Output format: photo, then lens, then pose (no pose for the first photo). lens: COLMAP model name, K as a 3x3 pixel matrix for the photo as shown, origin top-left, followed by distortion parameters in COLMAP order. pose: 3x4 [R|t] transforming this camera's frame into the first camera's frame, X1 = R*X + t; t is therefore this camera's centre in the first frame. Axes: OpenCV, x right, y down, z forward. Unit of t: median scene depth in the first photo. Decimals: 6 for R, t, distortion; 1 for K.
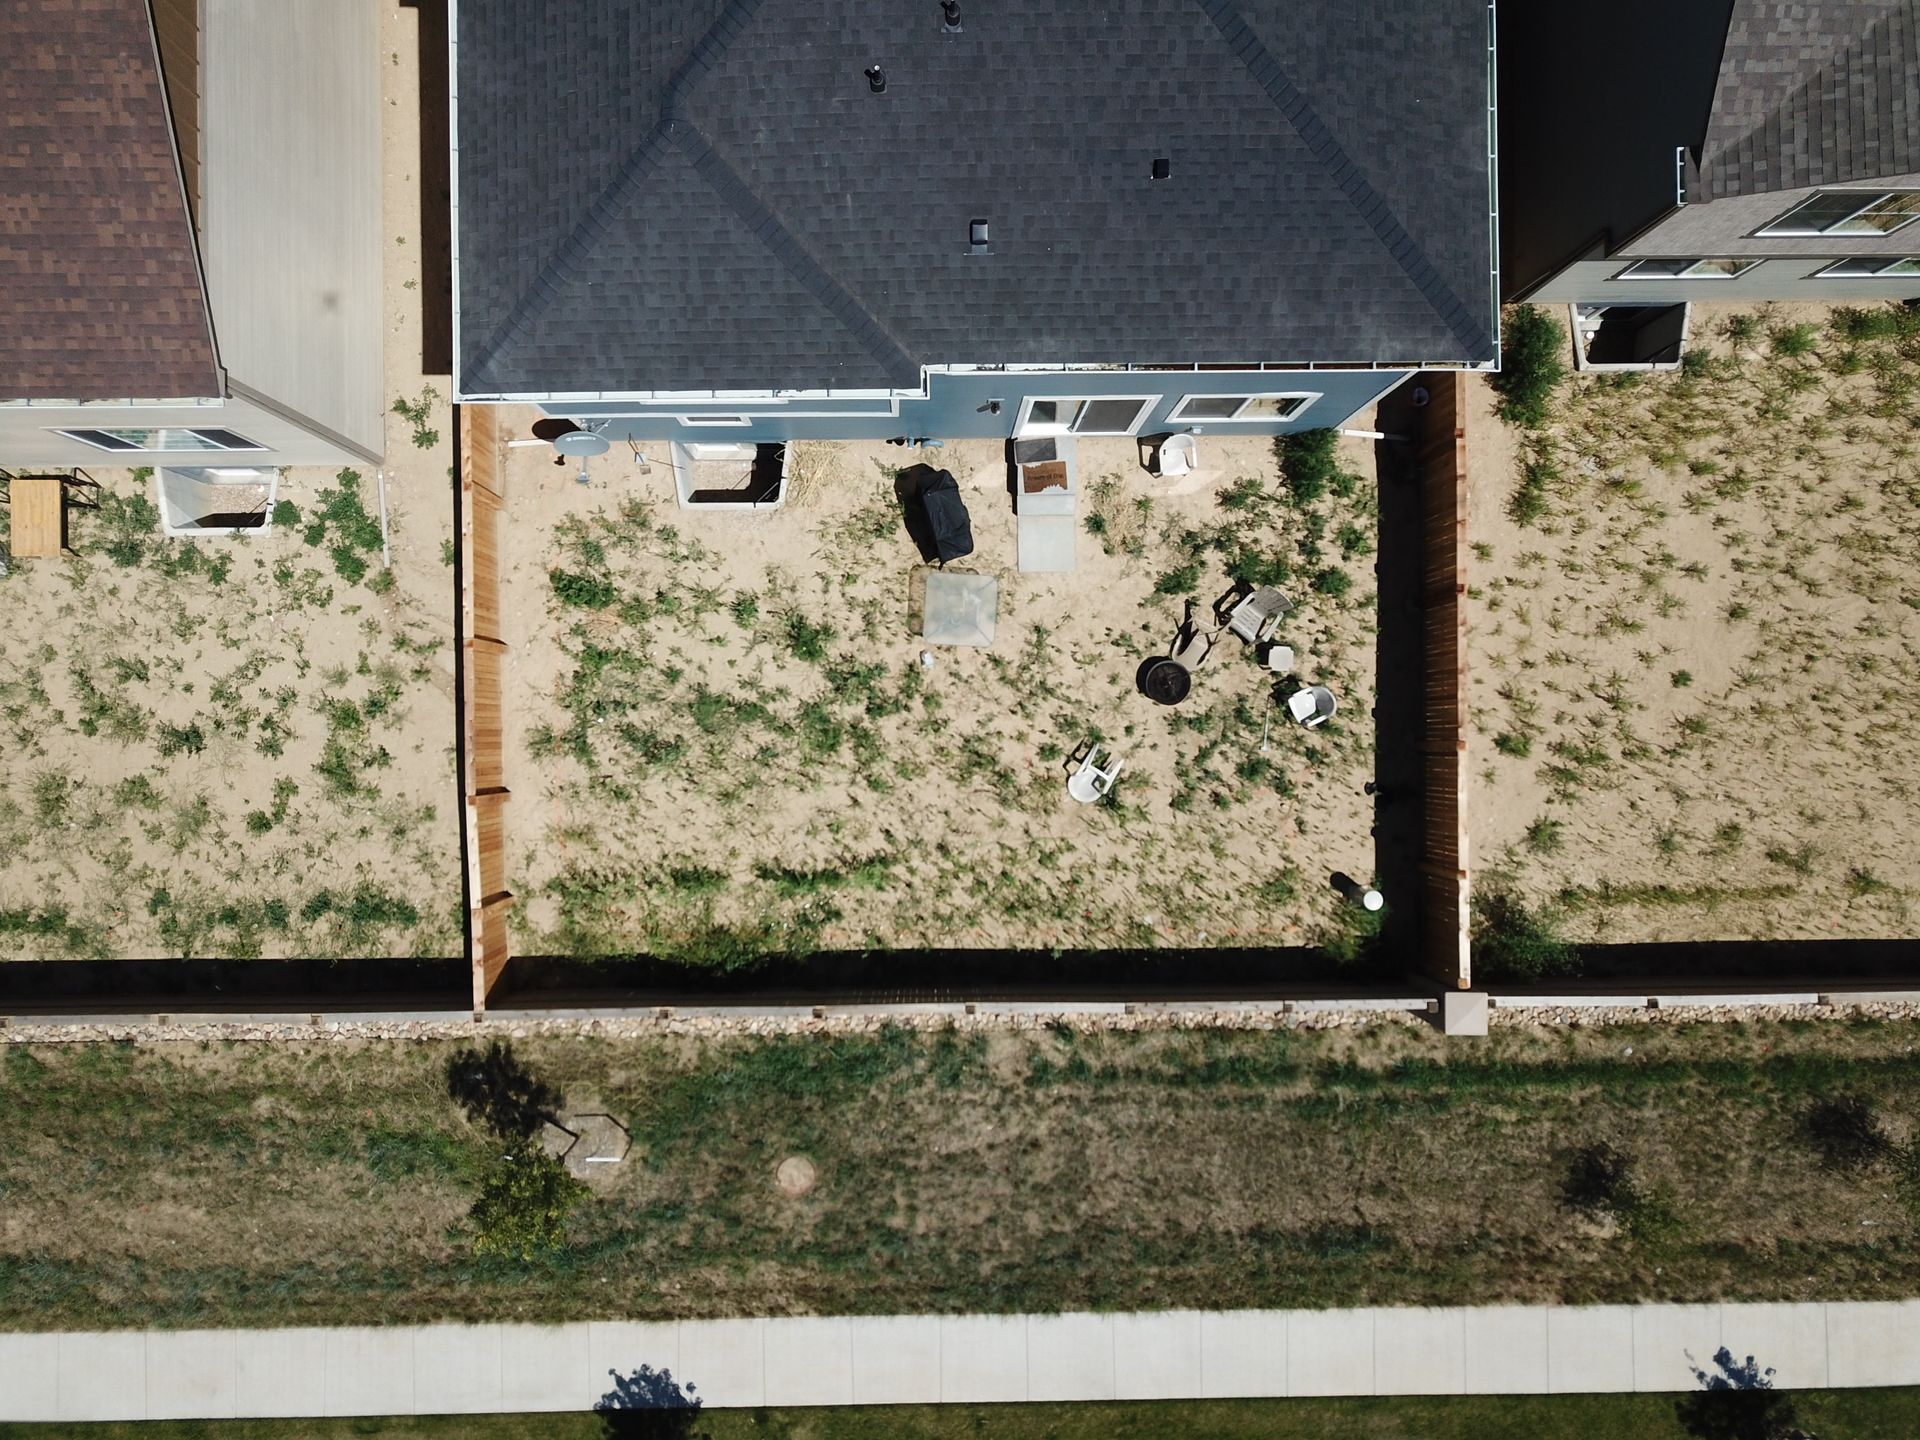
lens RADIAL K [[1466.9, 0, 942.5], [0, 1466.9, 716.2], [0, 0, 1]] dist [0.001486, 0.006064]
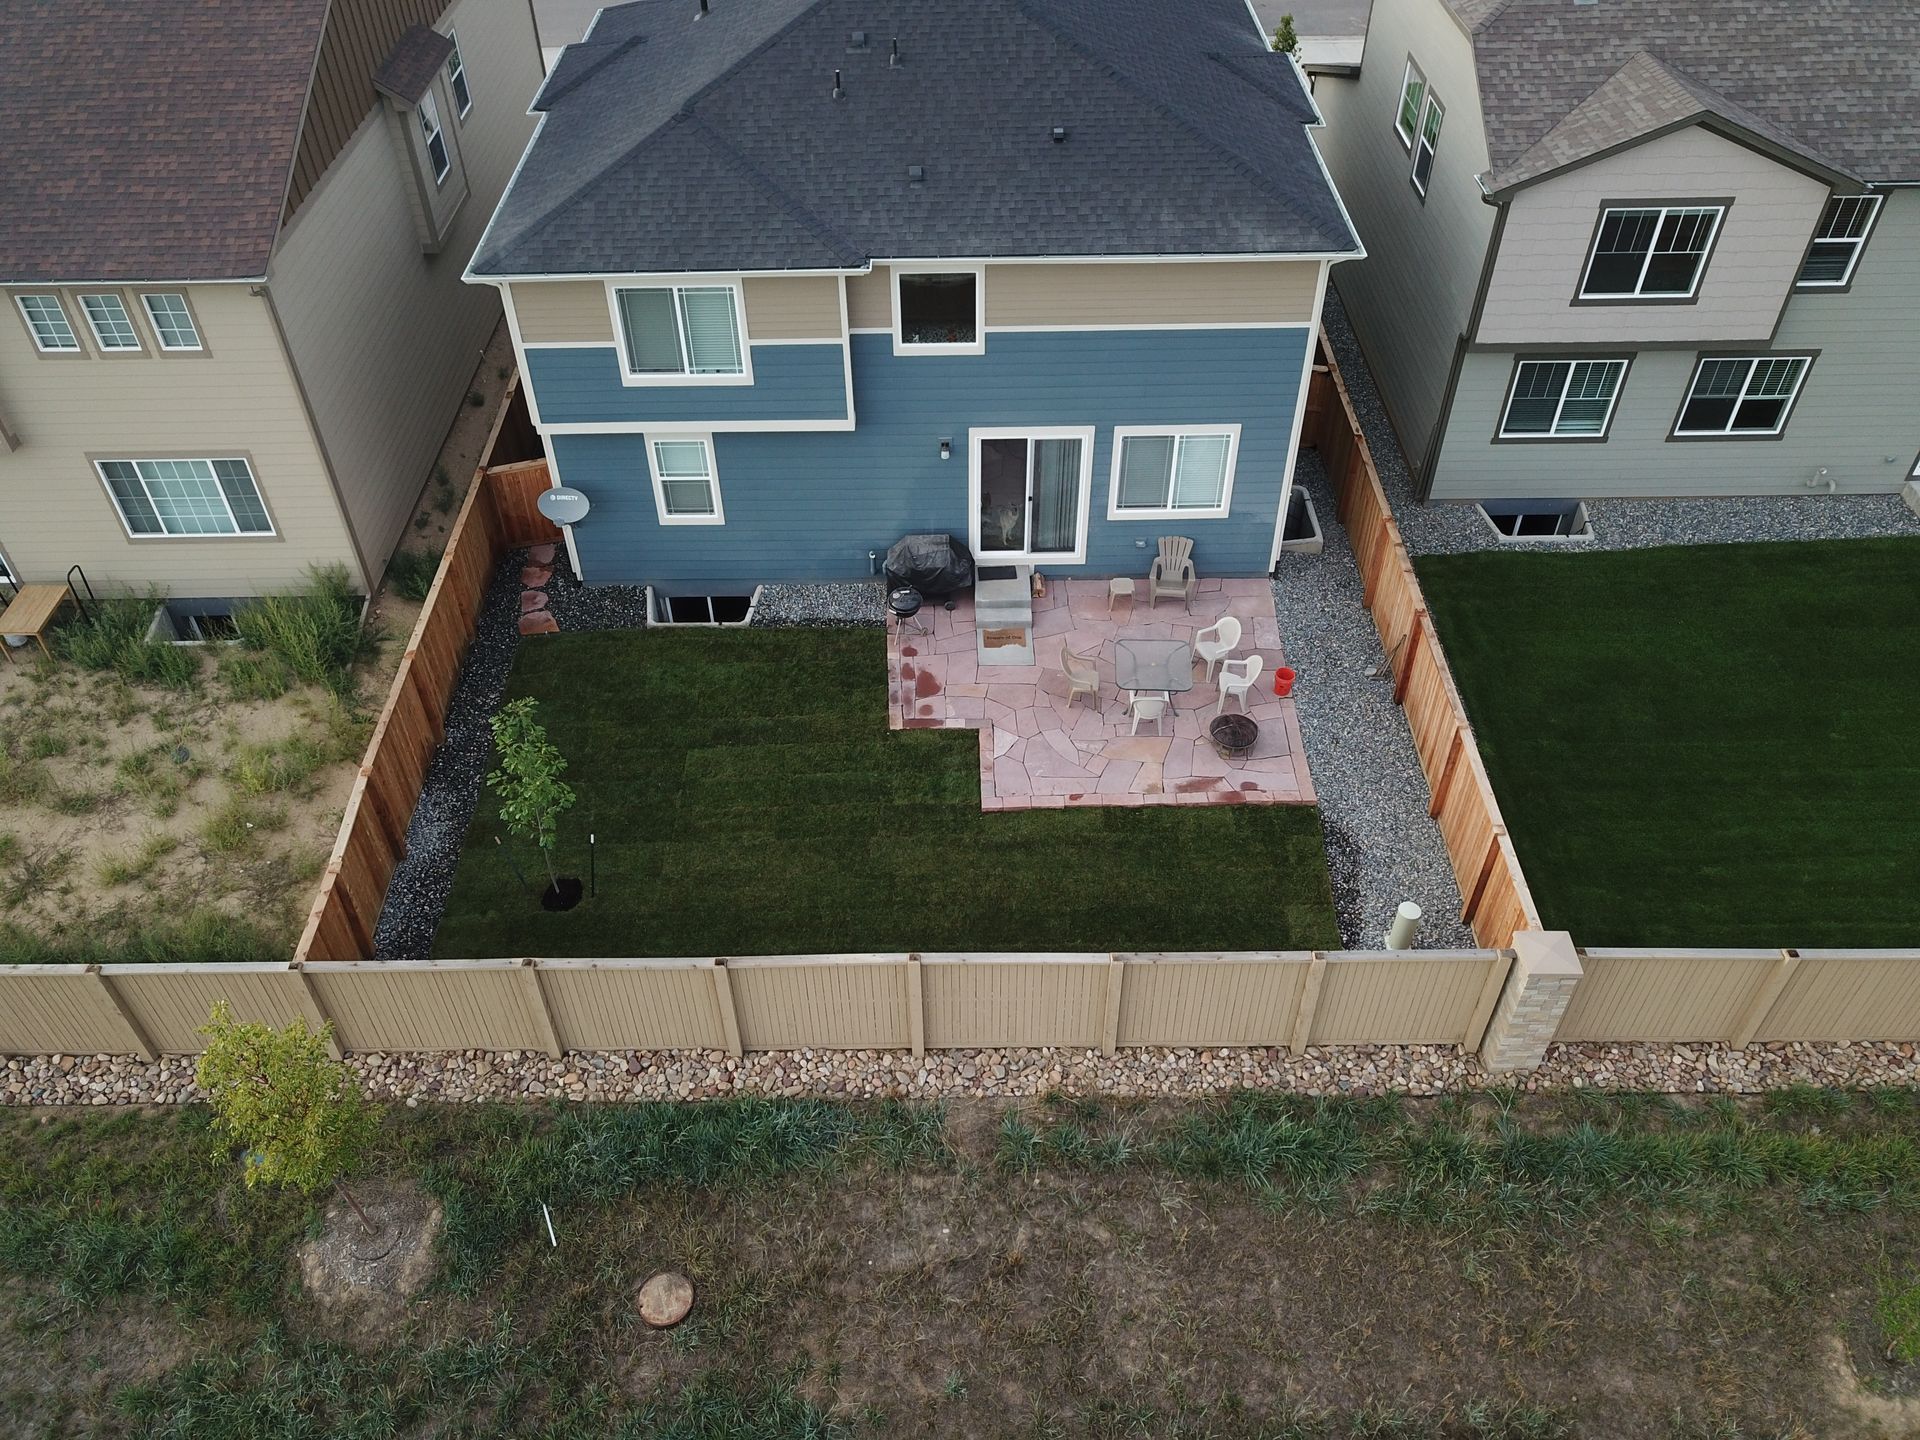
lens RADIAL K [[1466.9, 0, 944.0], [0, 1466.9, 725.2], [0, 0, 1]] dist [0.001486, 0.006064]
pose [[0.999537, -0.014560, -0.026733, 0.054069], [-0.009072, 0.695809, -0.718169, 0.630964], [0.029057, 0.718079, 0.695355, 0.334709]]
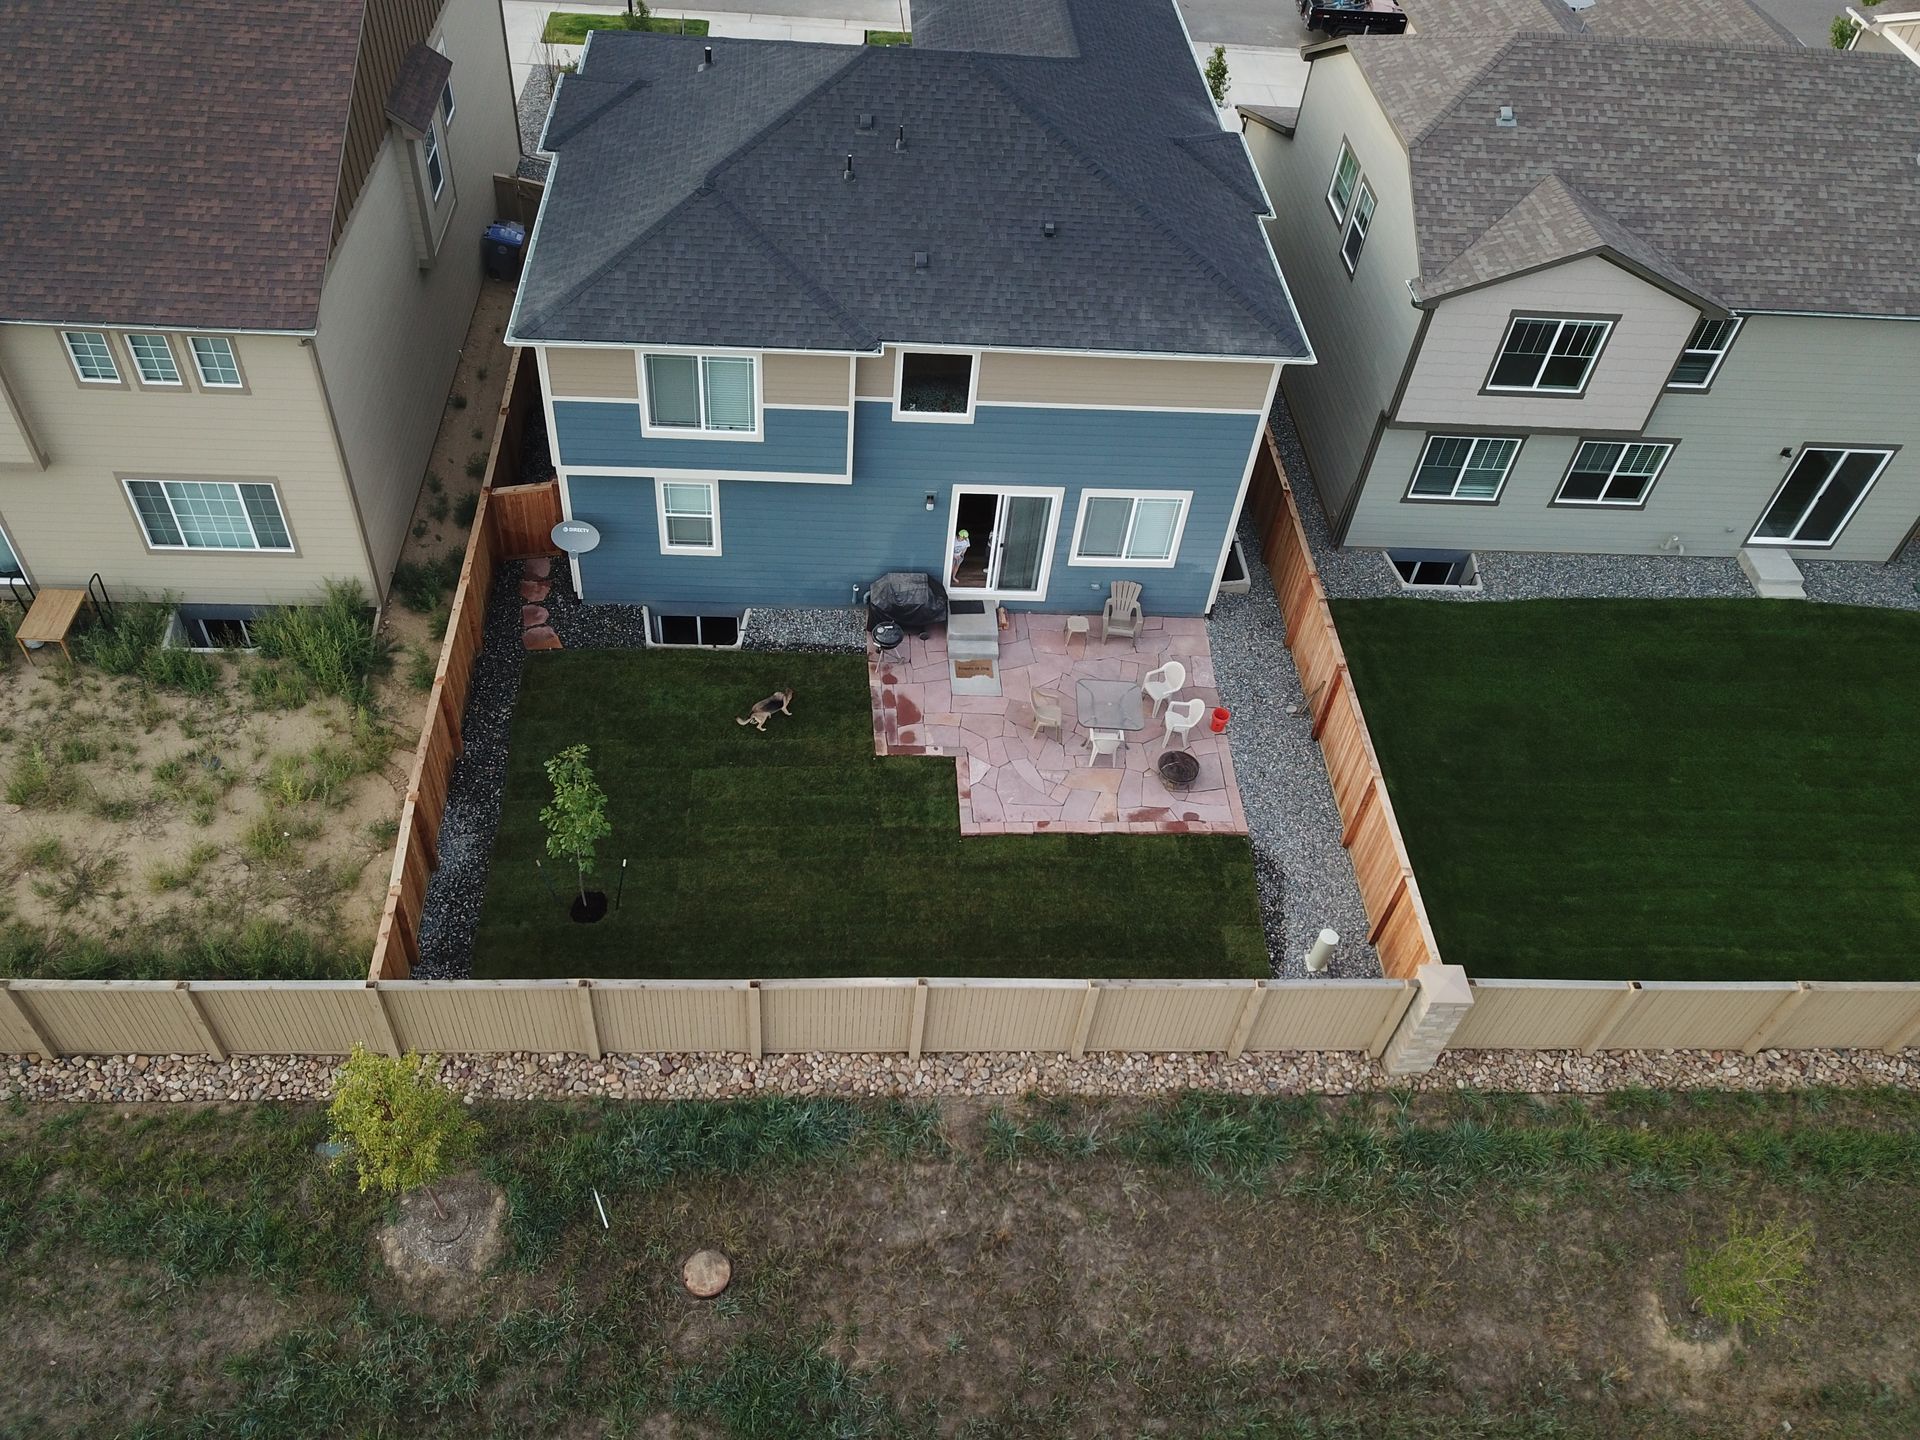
lens RADIAL K [[1466.9, 0, 942.6], [0, 1466.9, 722.3], [0, 0, 1]] dist [0.001486, 0.006064]
pose [[0.997158, 0.013471, 0.074121, -0.035623], [0.039613, 0.743120, -0.667984, 0.643505], [-0.064079, 0.669022, 0.740475, 0.193876]]
